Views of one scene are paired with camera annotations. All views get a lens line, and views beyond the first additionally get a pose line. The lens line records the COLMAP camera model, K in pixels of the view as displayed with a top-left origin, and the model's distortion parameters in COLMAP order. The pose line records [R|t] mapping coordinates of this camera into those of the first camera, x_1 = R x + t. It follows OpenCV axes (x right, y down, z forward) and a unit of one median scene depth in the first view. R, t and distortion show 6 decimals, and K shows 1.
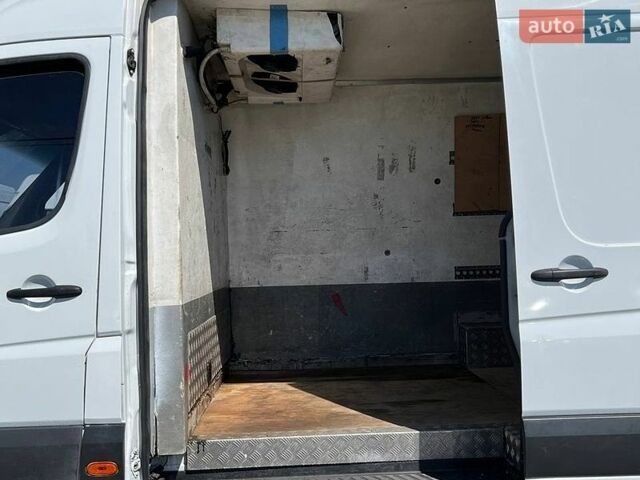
lens RADIAL K [[635.3, 0, 322.1], [0, 635.3, 243.0], [0, 0, 1]] dist [0.138520, -0.229311]
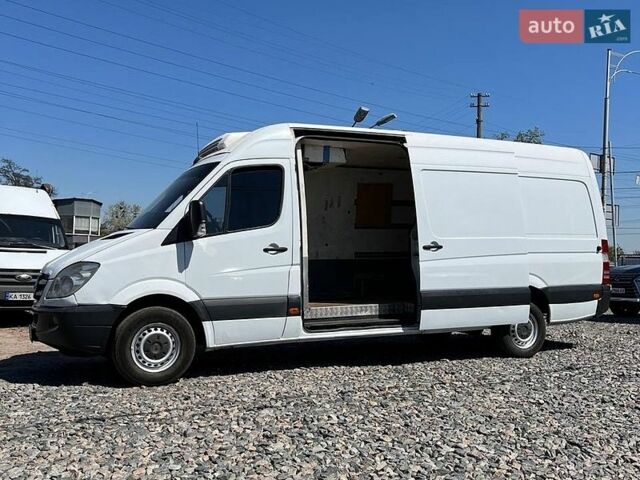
lens RADIAL K [[635.3, 0, 322.1], [0, 635.3, 243.0], [0, 0, 1]] dist [0.138520, -0.229311]
pose [[0.911753, 0.026793, 0.409863, -1.387158], [-0.016328, 0.999446, -0.029012, 0.125543], [-0.410413, 0.019759, 0.911686, -1.634543]]
